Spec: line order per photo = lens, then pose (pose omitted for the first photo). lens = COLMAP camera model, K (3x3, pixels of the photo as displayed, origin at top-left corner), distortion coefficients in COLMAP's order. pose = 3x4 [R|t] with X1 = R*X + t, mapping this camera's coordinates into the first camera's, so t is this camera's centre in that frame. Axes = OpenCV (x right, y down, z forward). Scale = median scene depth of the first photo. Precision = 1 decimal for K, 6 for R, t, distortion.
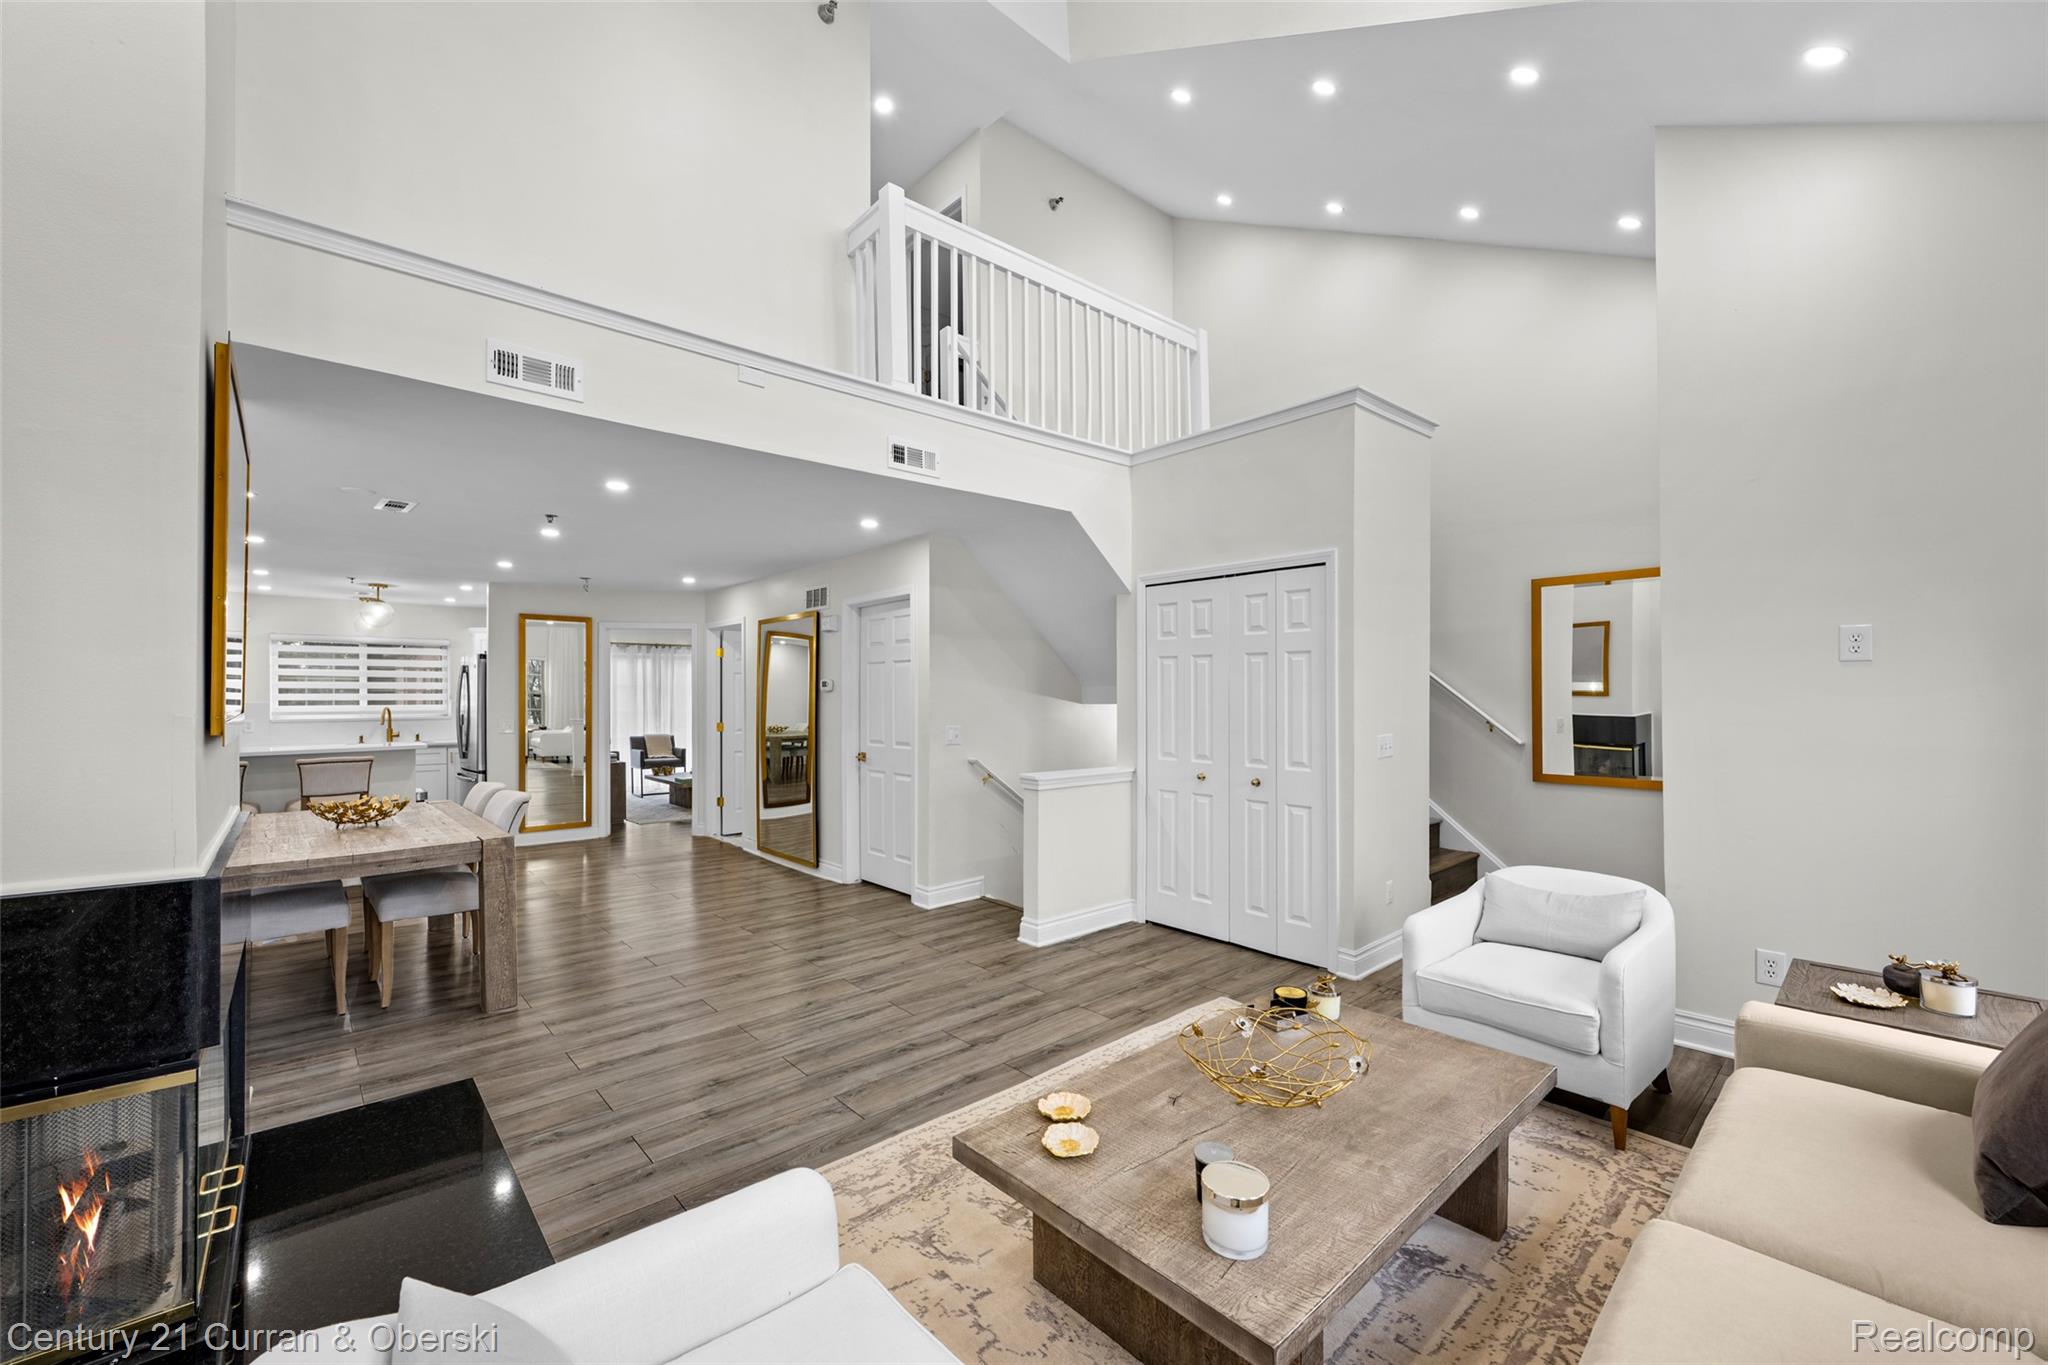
lens RADIAL K [[824.8, 0, 1024.2], [0, 824.8, 695.7], [0, 0, 1]] dist [-0.001428, 0.000143]
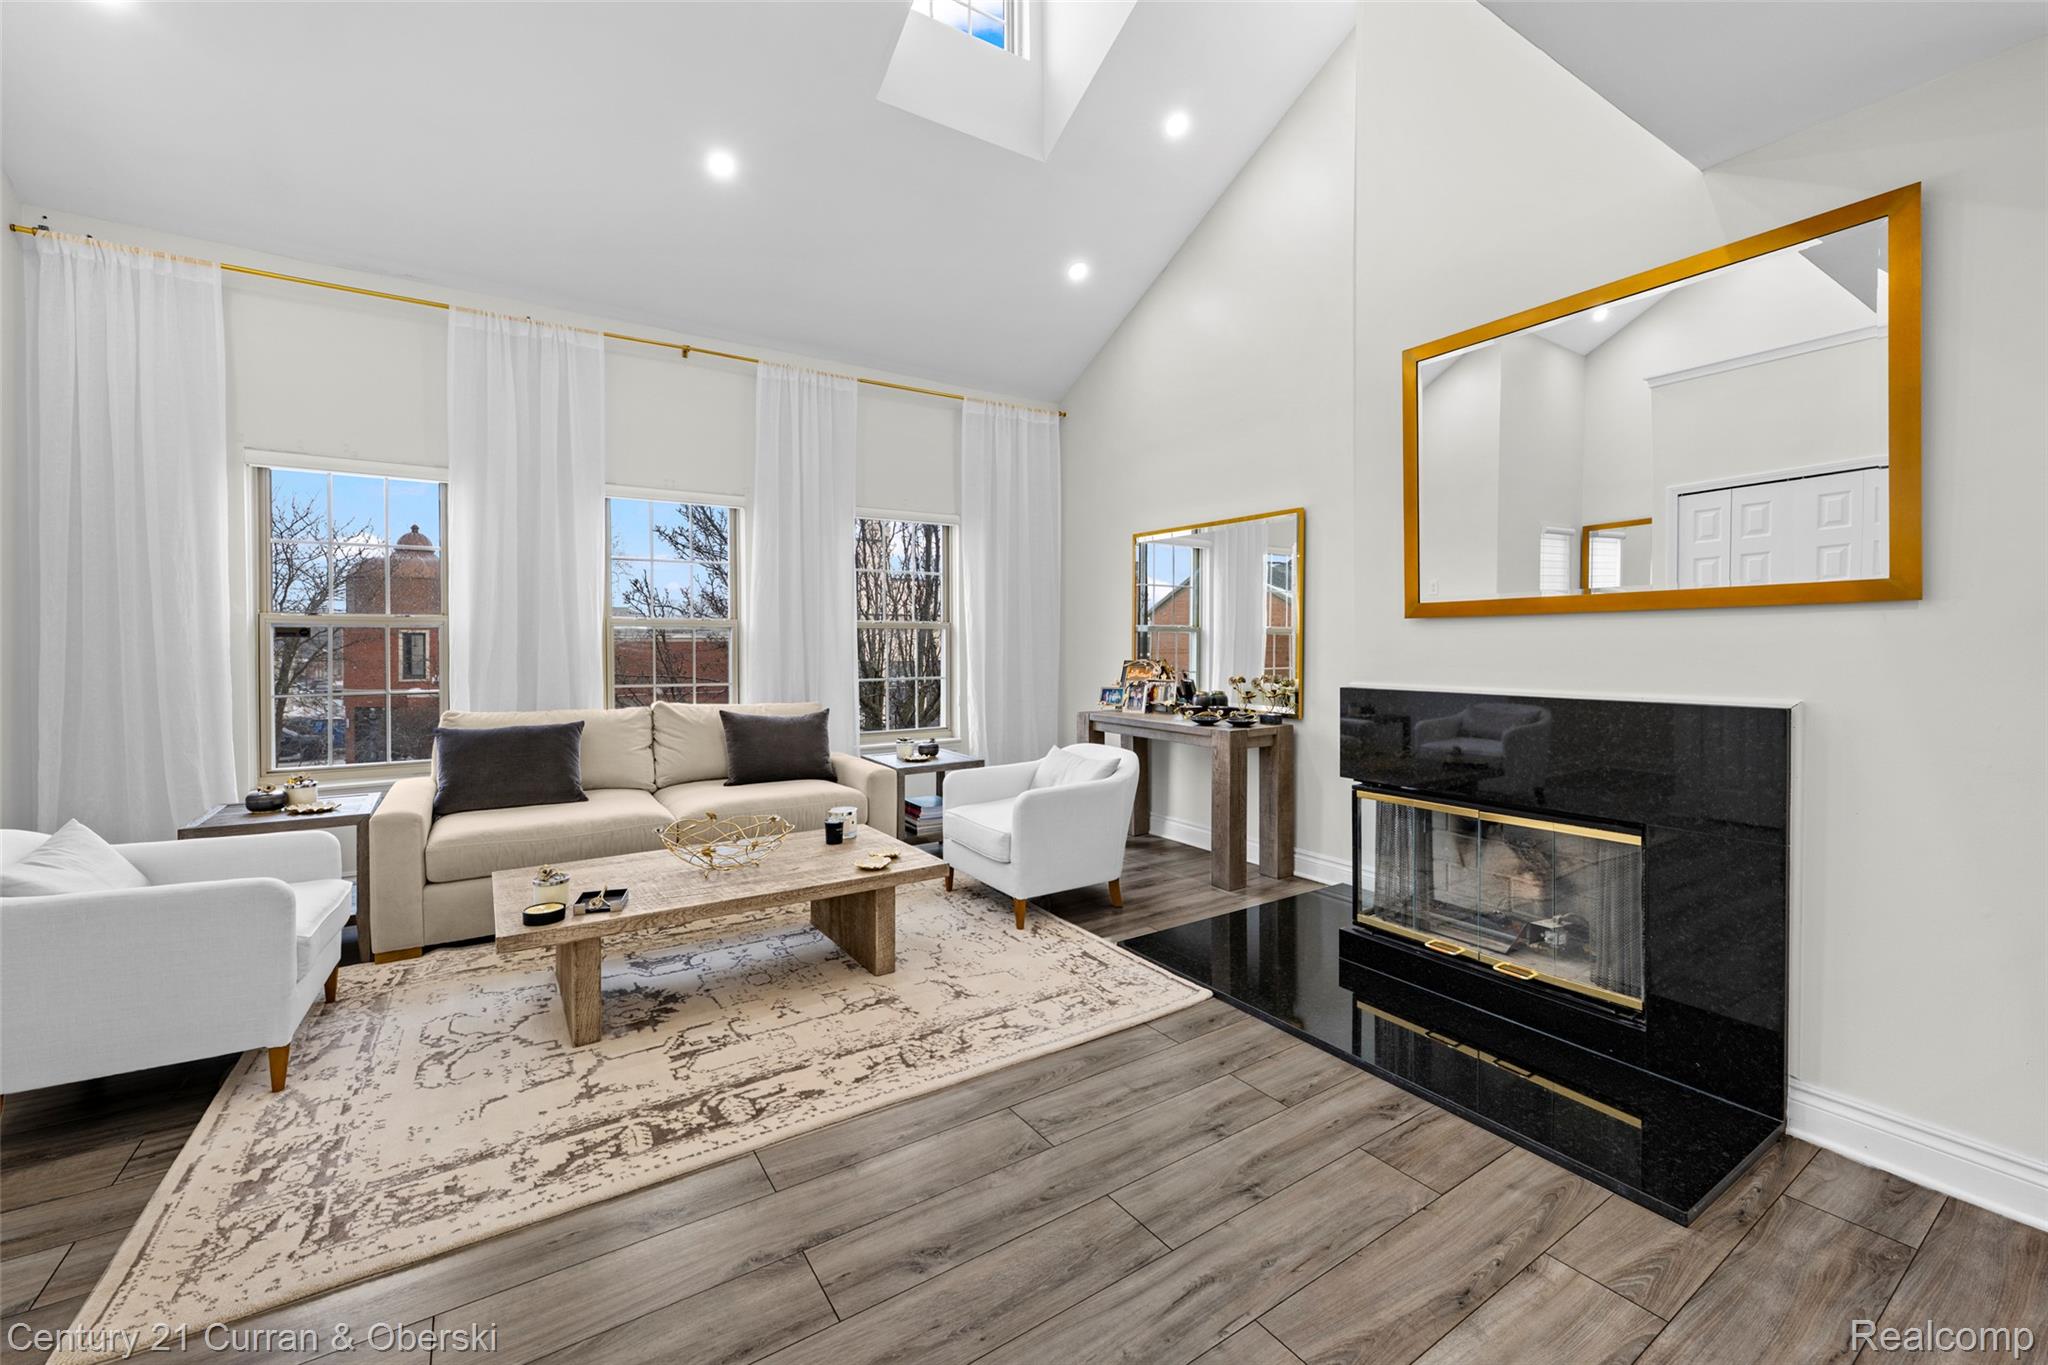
lens RADIAL K [[824.8, 0, 1024.2], [0, 824.8, 652.3], [0, 0, 1]] dist [-0.001428, 0.000143]
pose [[-0.988990, 0.004604, 0.147908, -0.160574], [0.006029, 0.999940, 0.009192, 0.034799], [-0.147857, 0.009982, -0.988958, 0.870670]]
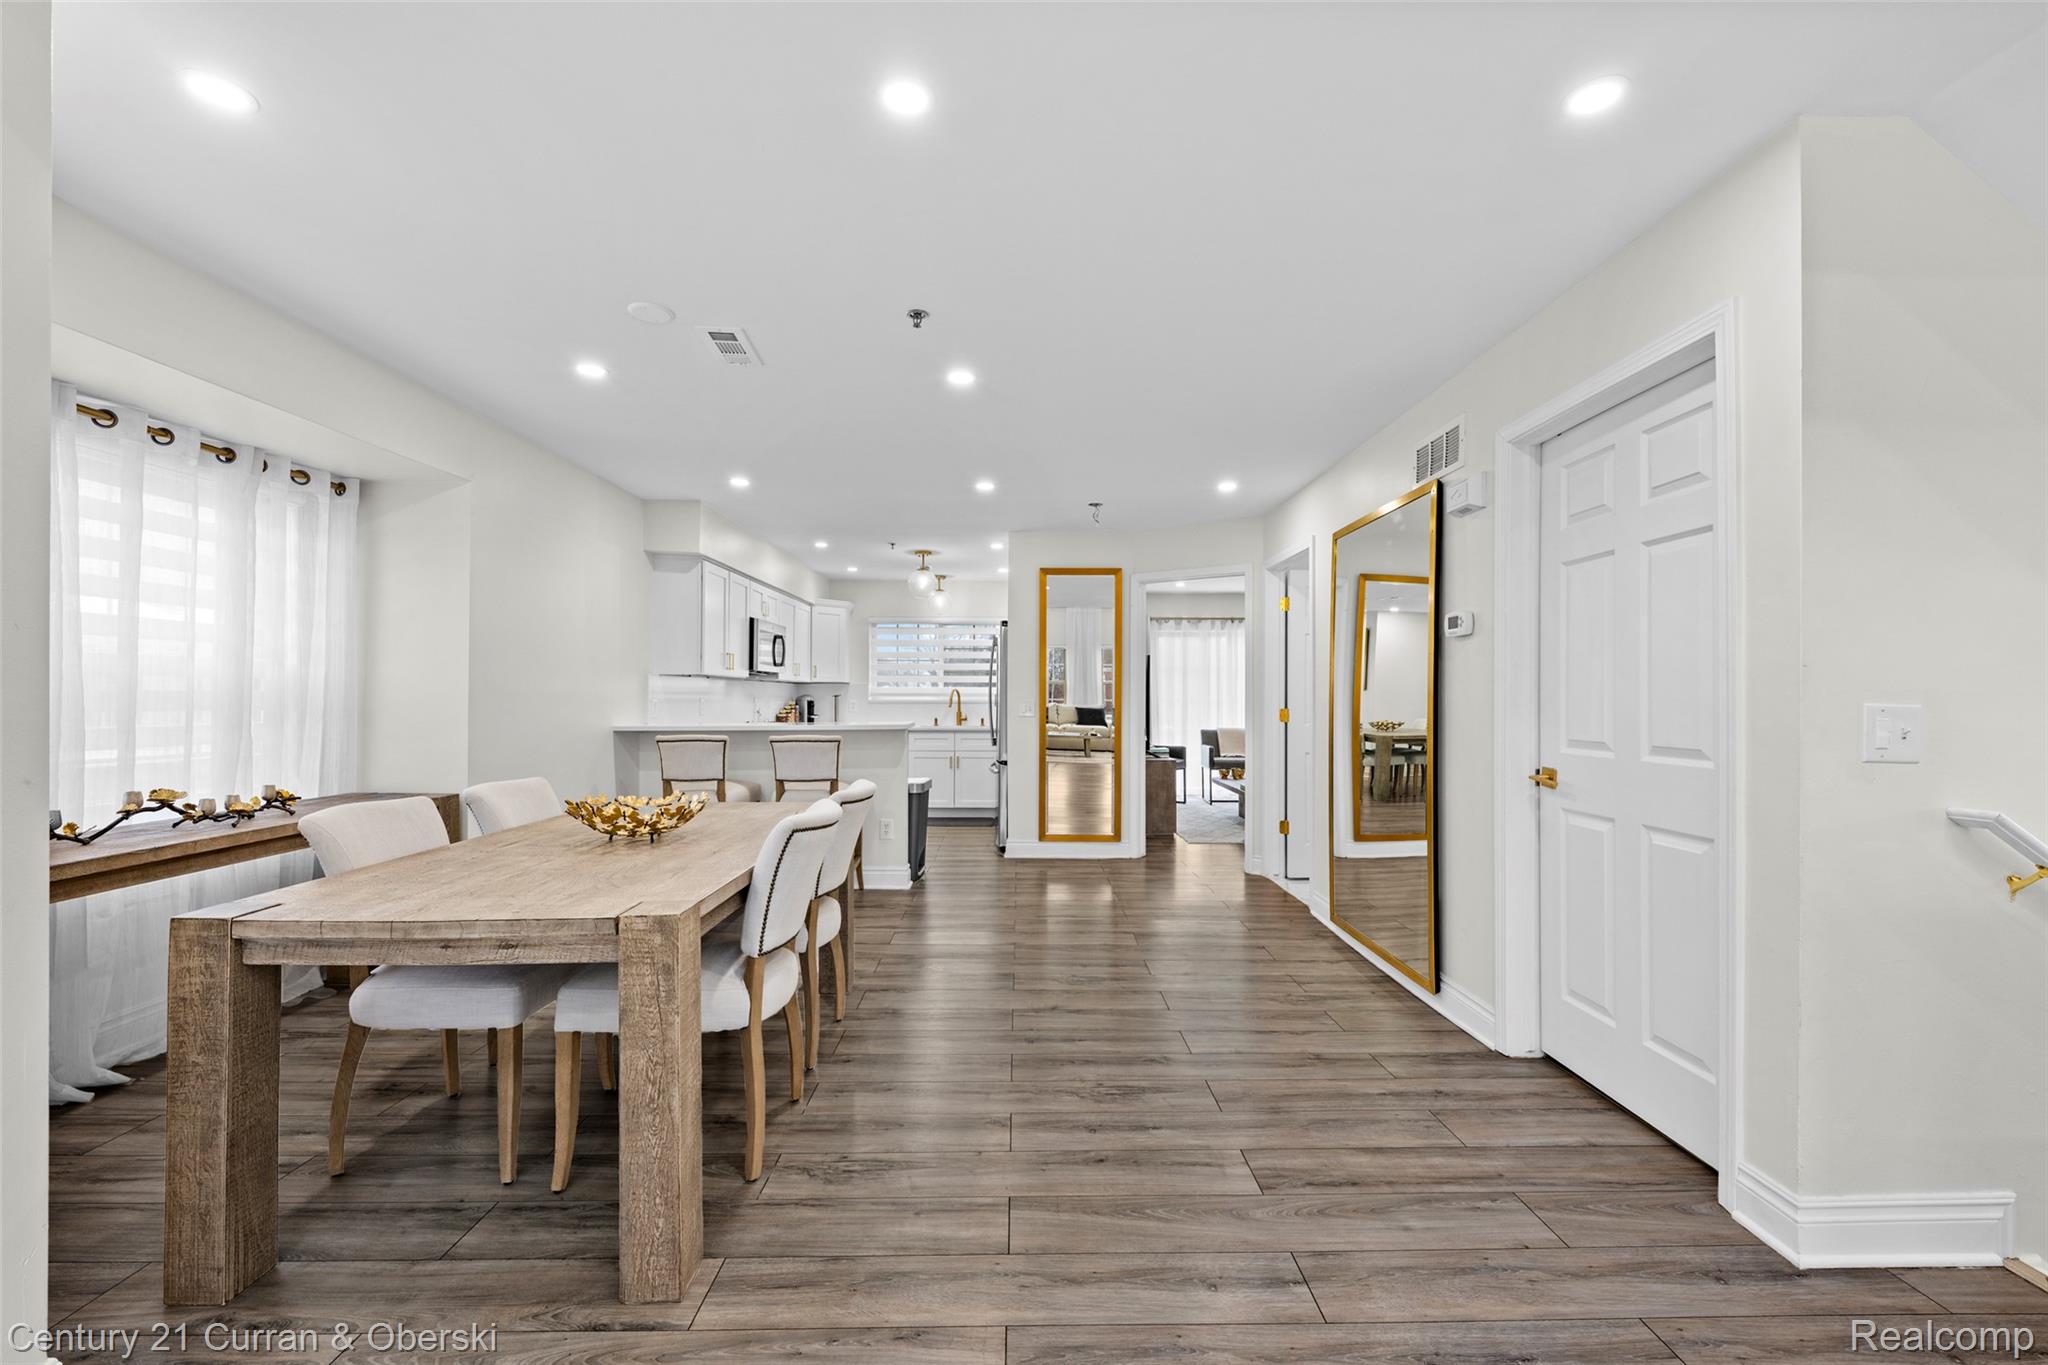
lens RADIAL K [[824.8, 0, 1021.7], [0, 824.8, 693.7], [0, 0, 1]] dist [-0.001428, 0.000143]
pose [[0.748291, 0.001264, -0.663370, -0.124901], [-0.004406, 0.999986, -0.003064, 0.034984], [0.663356, 0.005216, 0.748285, 0.529714]]
